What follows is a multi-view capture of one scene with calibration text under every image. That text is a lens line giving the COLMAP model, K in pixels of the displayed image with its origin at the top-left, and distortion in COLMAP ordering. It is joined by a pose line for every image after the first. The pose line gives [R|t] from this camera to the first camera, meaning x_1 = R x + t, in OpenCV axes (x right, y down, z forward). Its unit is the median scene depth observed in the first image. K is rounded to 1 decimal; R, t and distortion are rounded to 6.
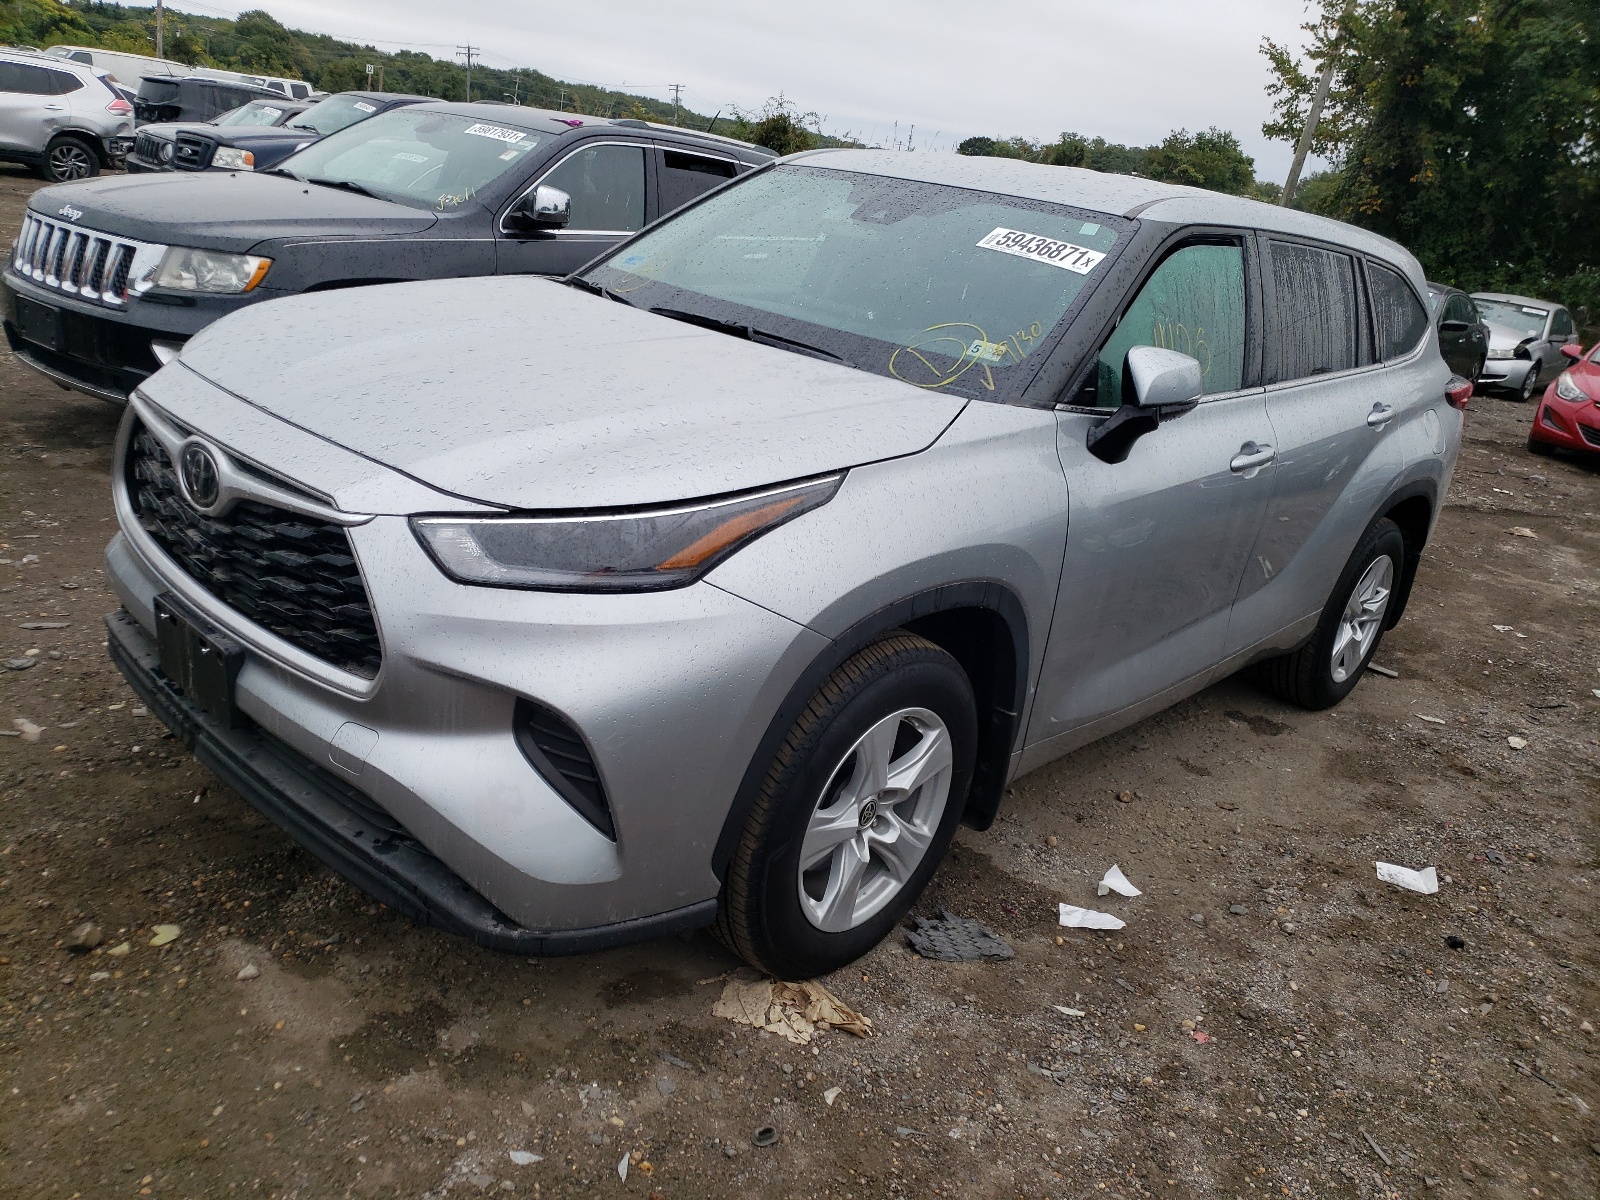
lens RADIAL K [[1212.3, 0, 801.2], [0, 1212.3, 576.7], [0, 0, 1]] dist [0.011038, 0.004149]
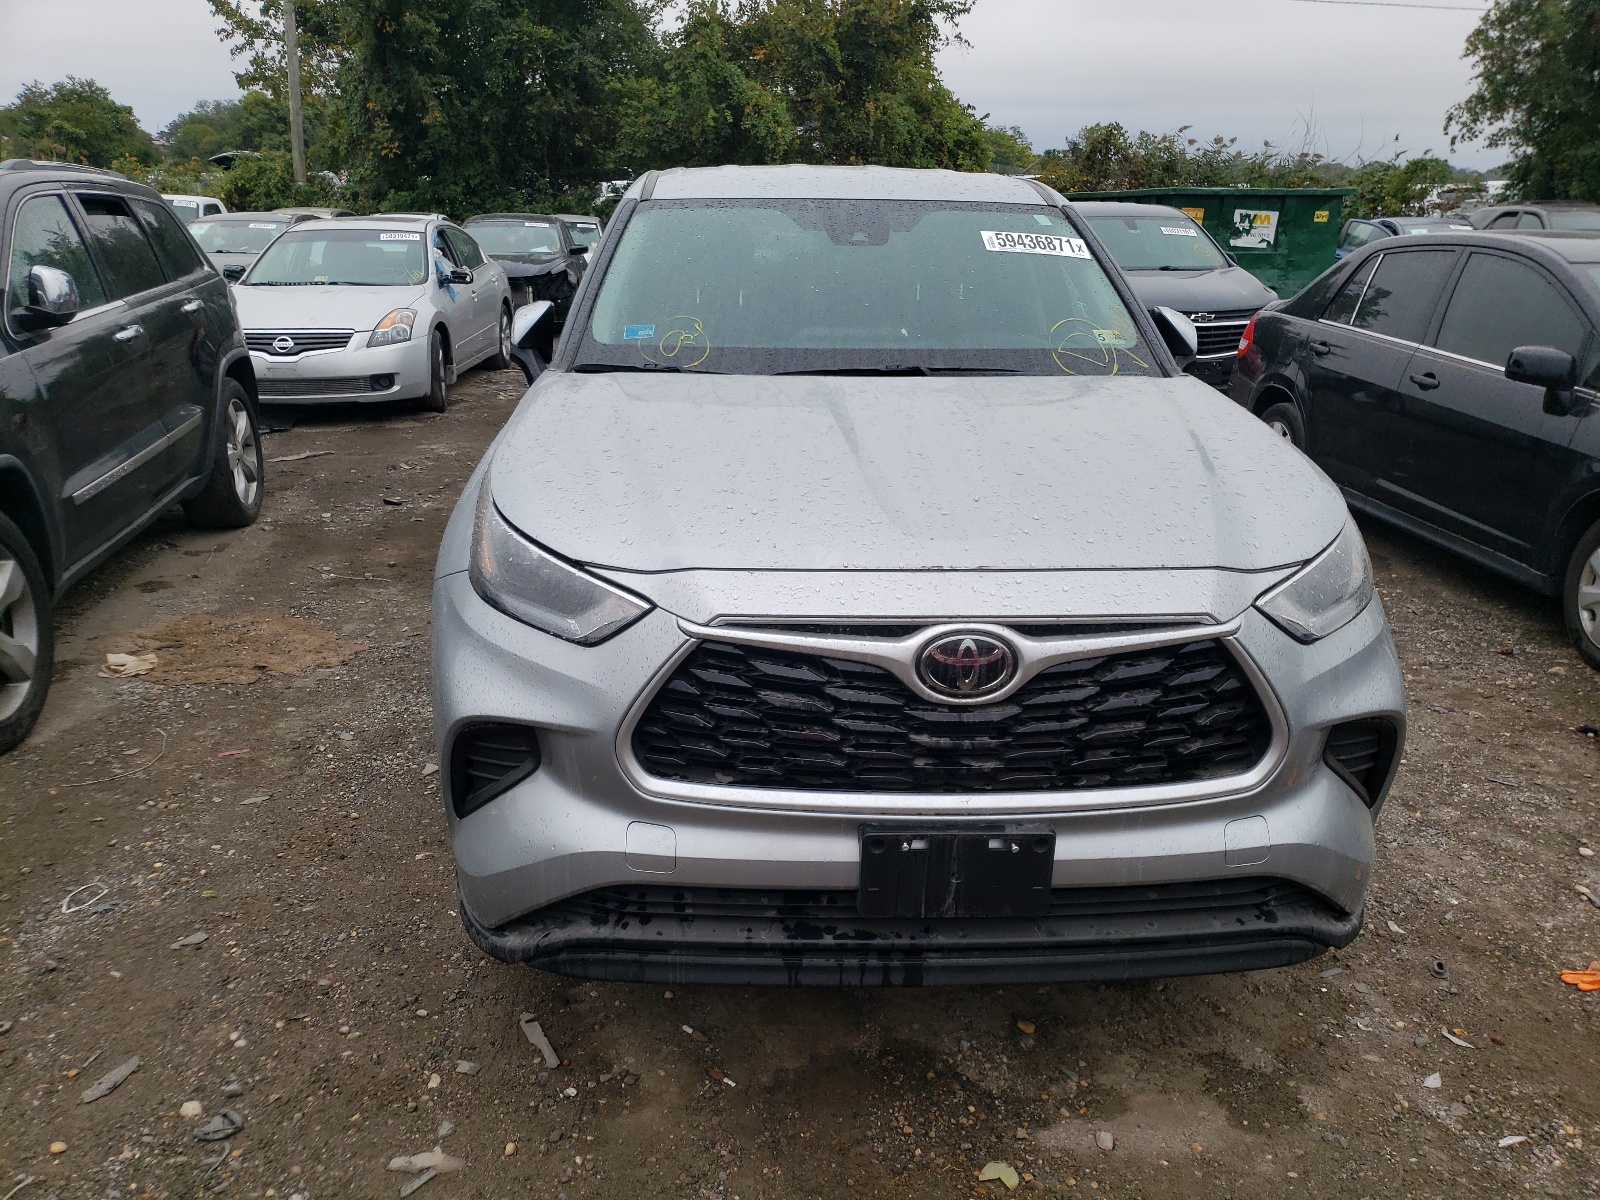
lens RADIAL K [[1183.1, 0, 800.0], [0, 1183.1, 600.0], [0, 0, 1]] dist [0.046155, -0.046977]
pose [[0.699813, -0.351257, 0.621996, -0.999075], [0.311076, 0.933702, 0.177291, -0.288652], [-0.643034, 0.069418, 0.762685, 0.397452]]
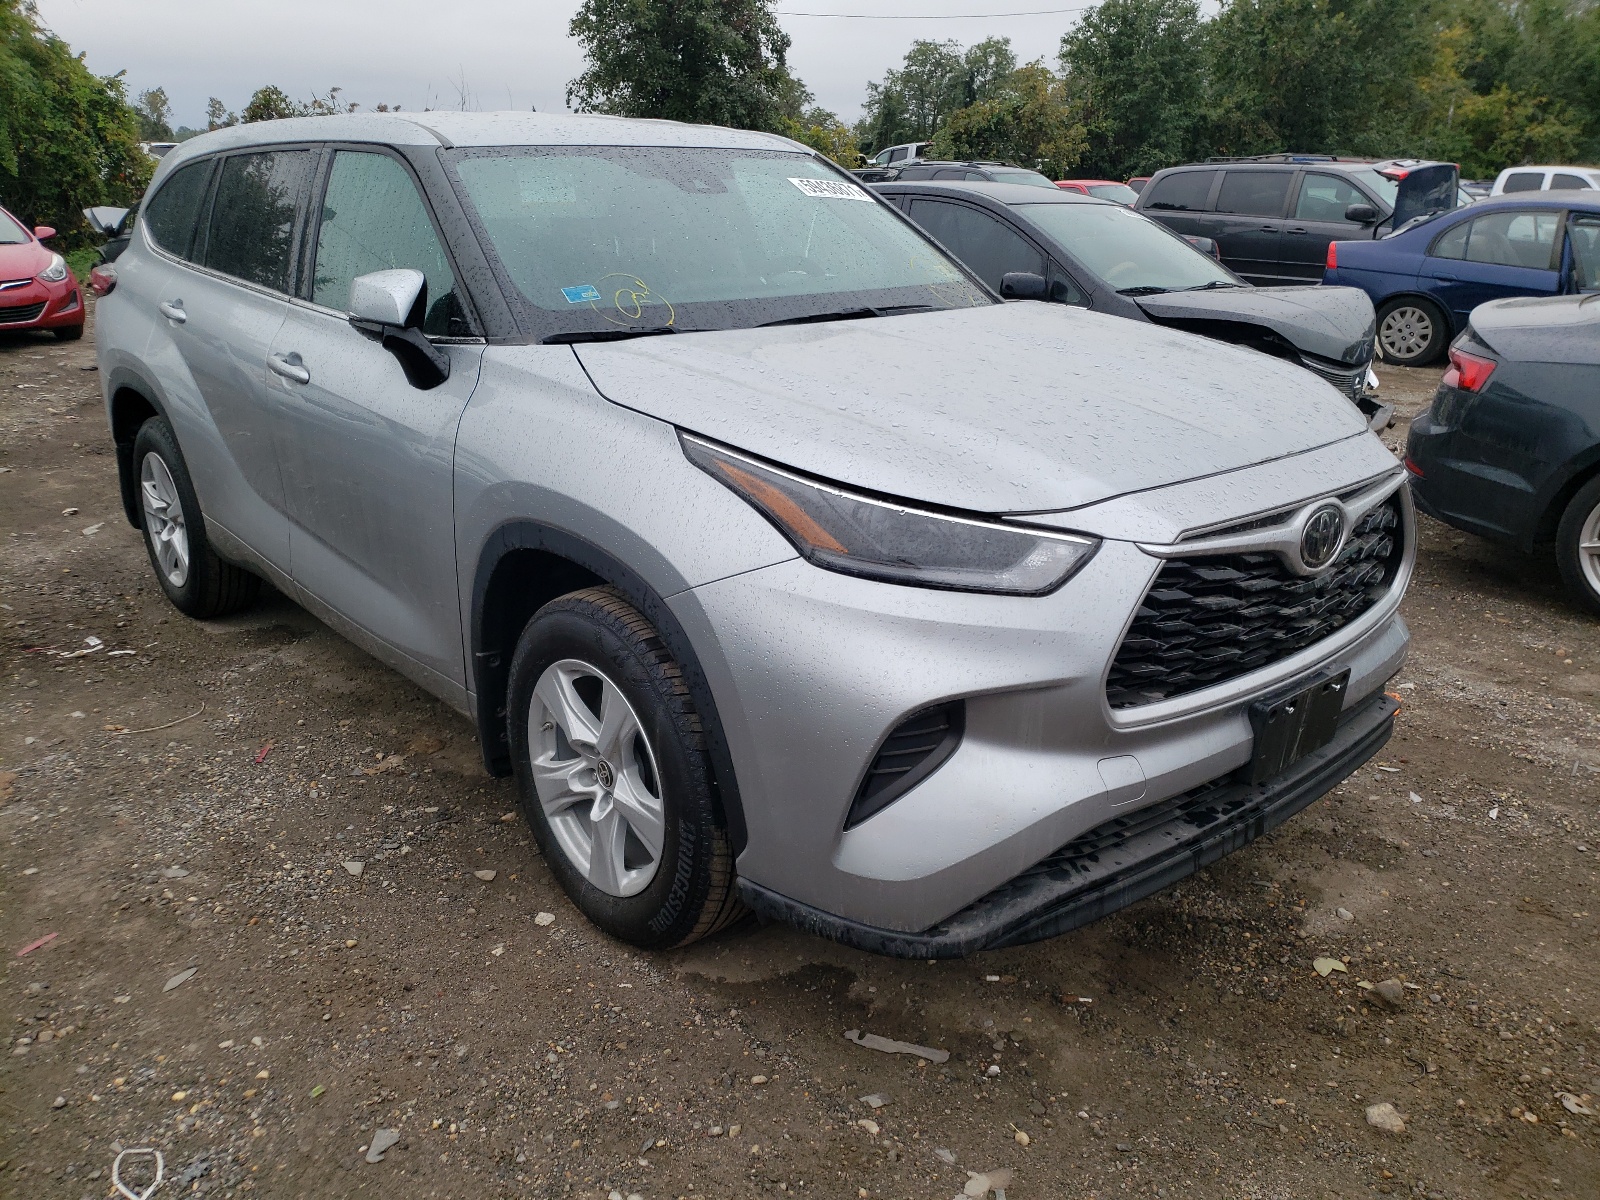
lens RADIAL K [[1183.1, 0, 800.0], [0, 1183.1, 600.0], [0, 0, 1]] dist [0.046155, -0.046977]
pose [[0.153206, -0.465757, 0.871549, -1.312126], [0.338886, 0.853242, 0.396402, -0.520818], [-0.928269, 0.234624, 0.288561, 1.035637]]
